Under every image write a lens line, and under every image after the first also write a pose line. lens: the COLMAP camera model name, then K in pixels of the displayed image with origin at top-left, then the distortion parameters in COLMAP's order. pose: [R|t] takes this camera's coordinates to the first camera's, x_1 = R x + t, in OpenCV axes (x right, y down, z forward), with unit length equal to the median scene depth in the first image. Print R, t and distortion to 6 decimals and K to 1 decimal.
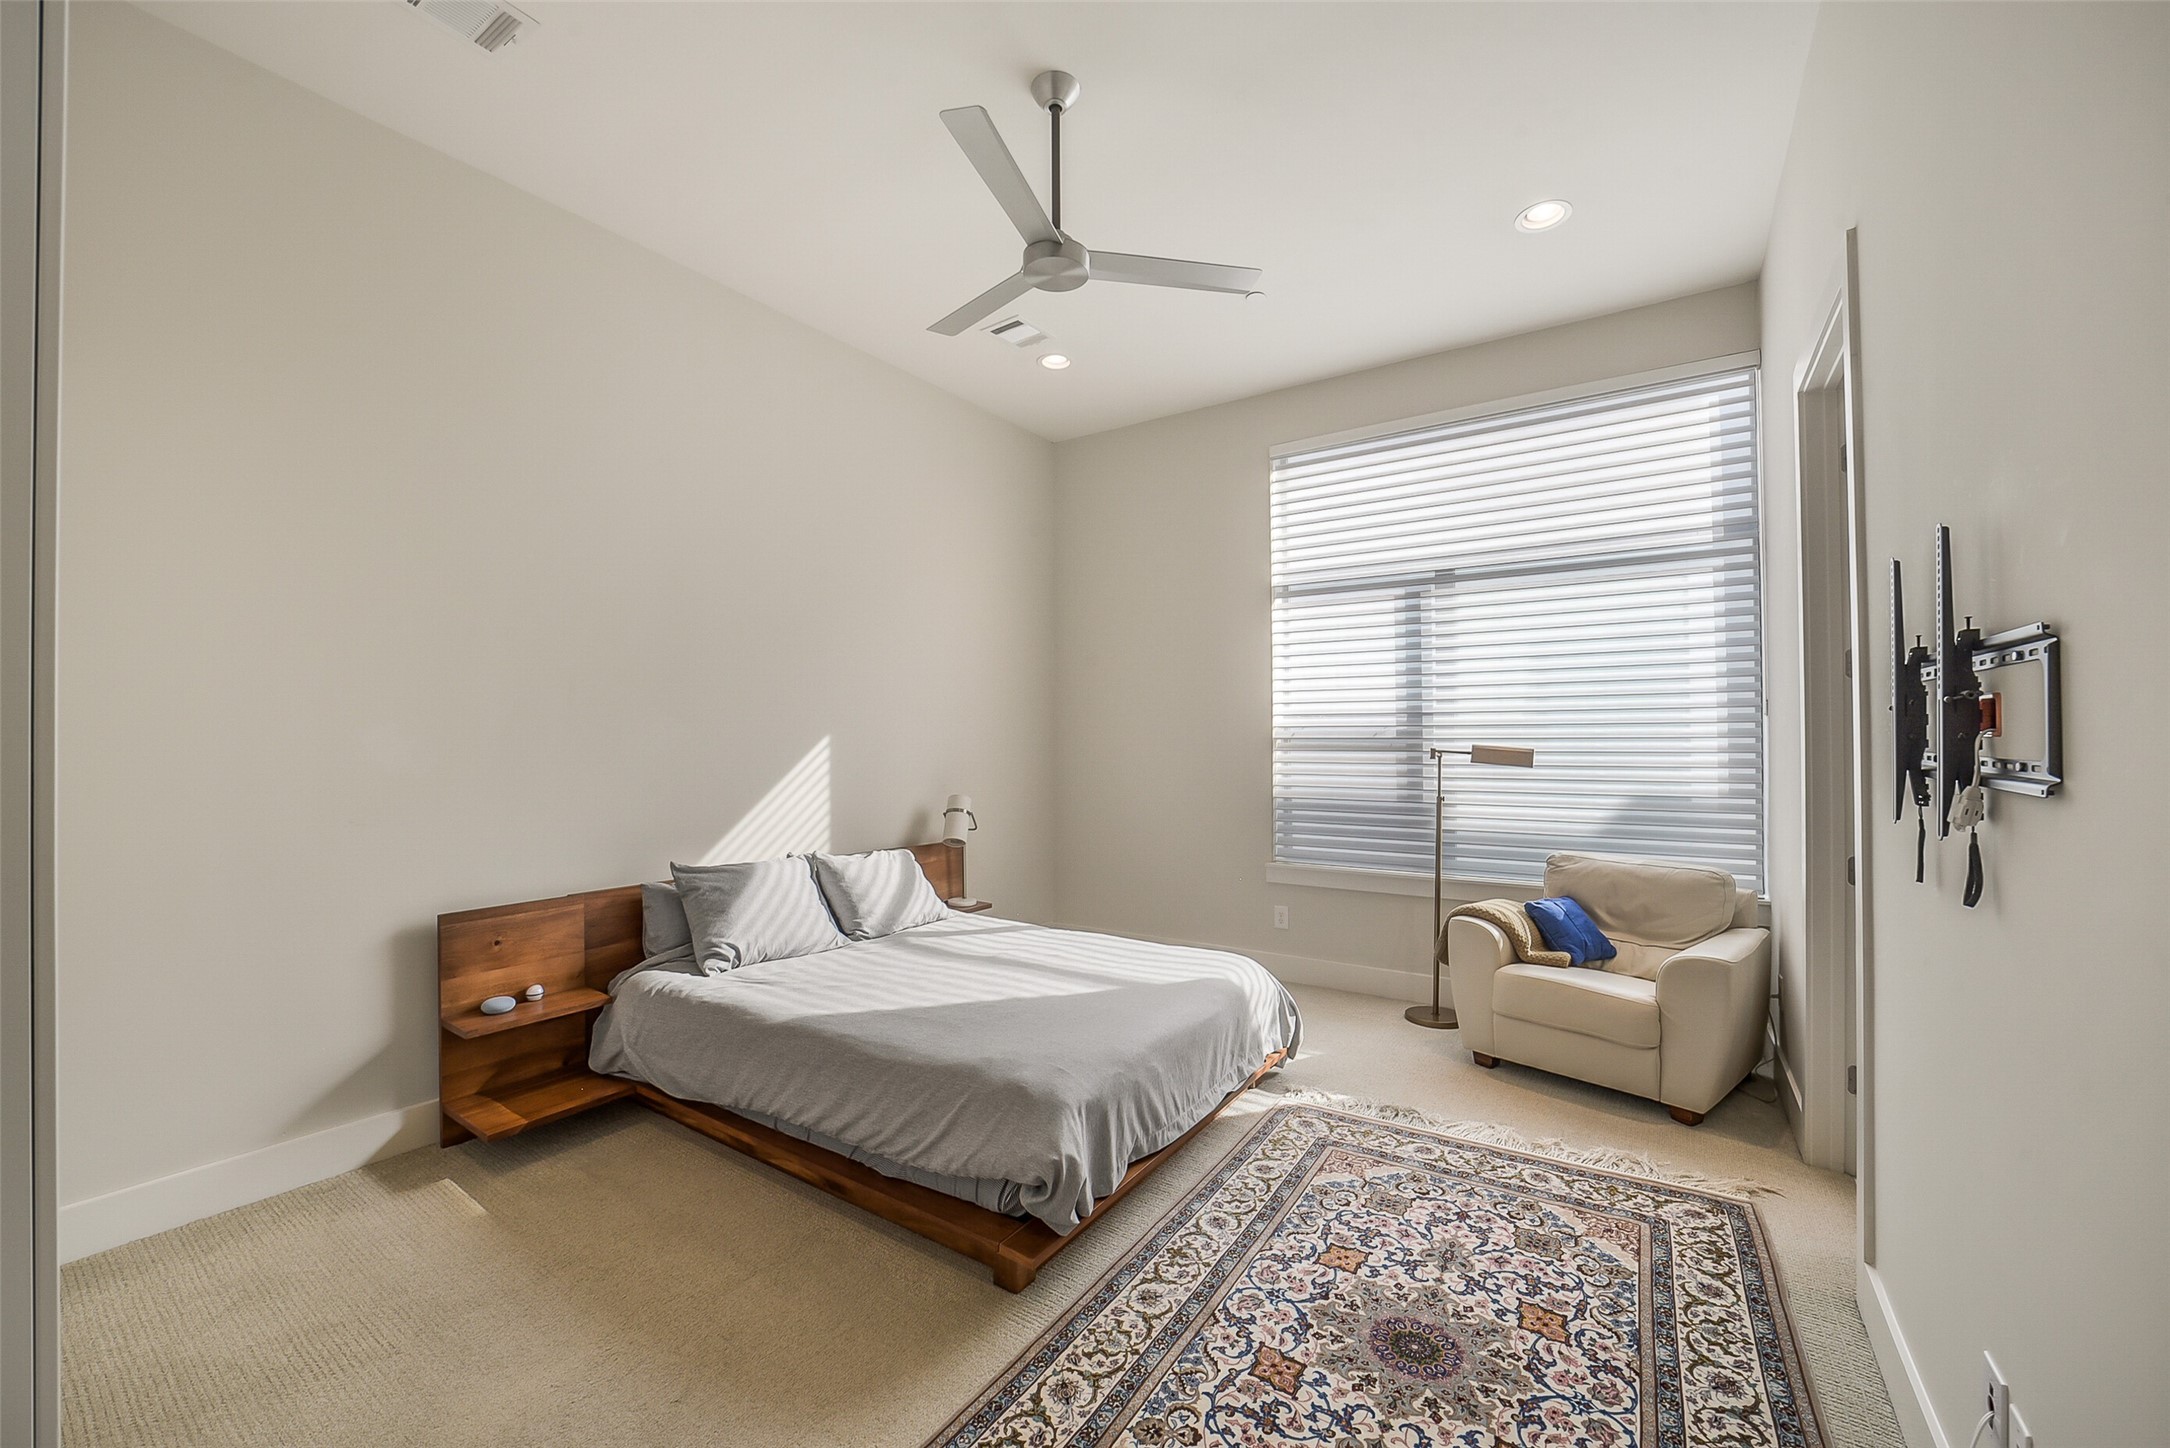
lens RADIAL K [[847.9, 0, 1085.2], [0, 847.9, 723.3], [0, 0, 1]] dist [-0.033726, 0.005942]
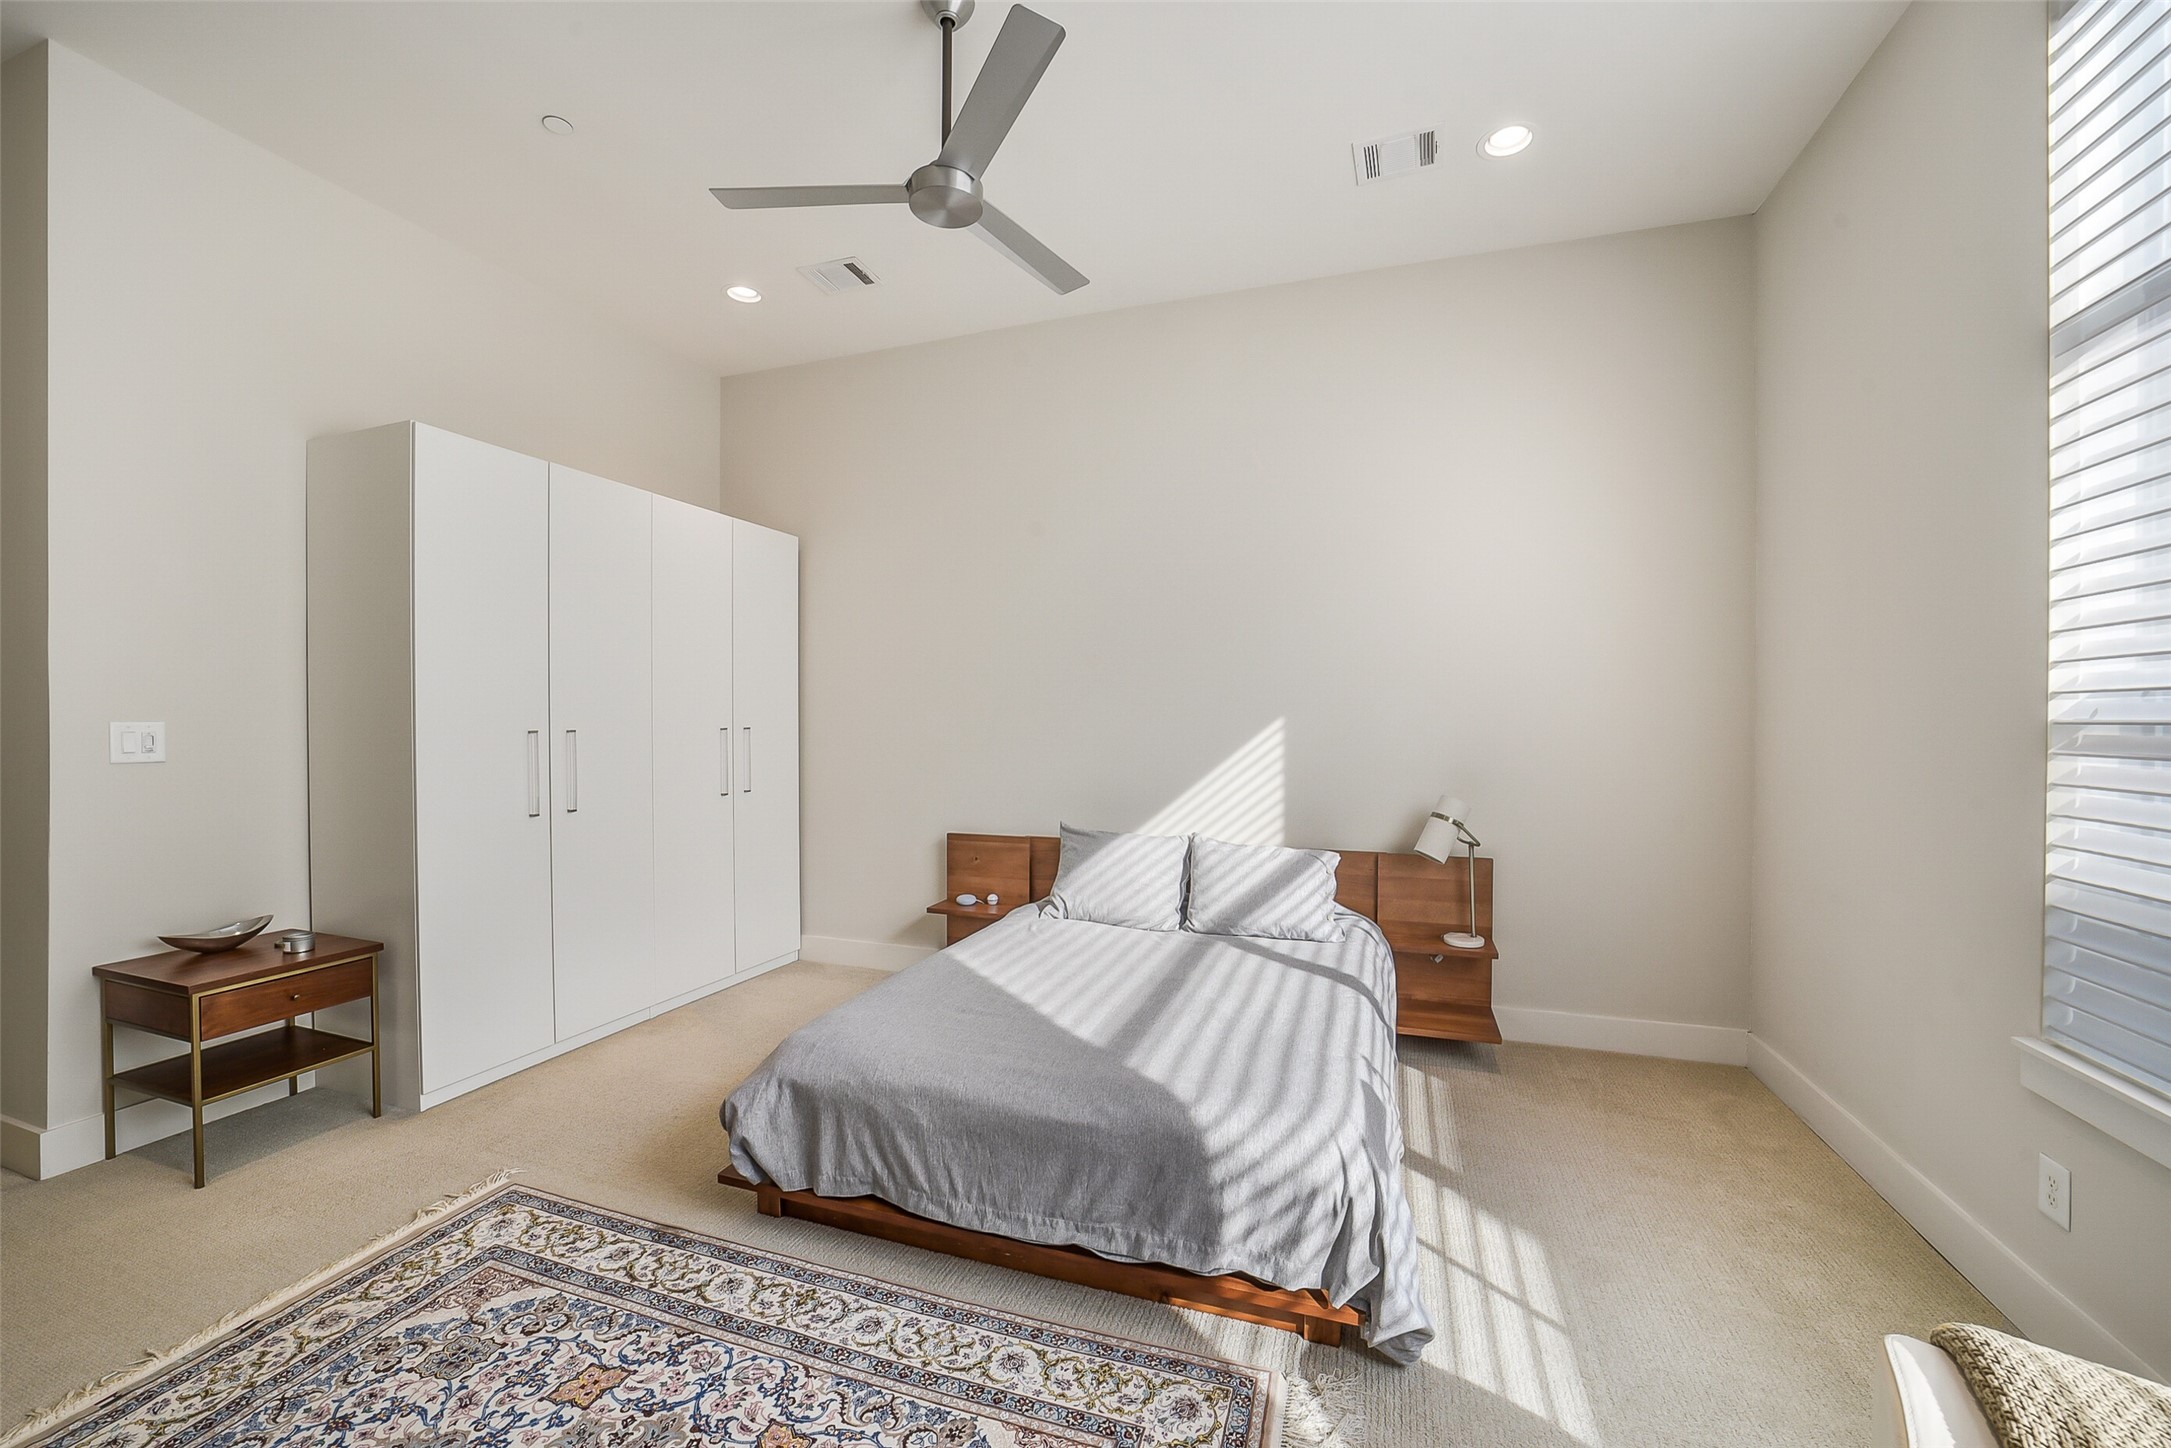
lens RADIAL K [[848.3, 0, 1095.0], [0, 848.3, 727.6], [0, 0, 1]] dist [-0.033726, 0.005942]
pose [[0.259456, 0.009509, -0.965708, 0.760522], [0.014646, 0.999798, 0.013780, 0.013382], [0.965644, -0.017719, 0.259264, 0.786912]]
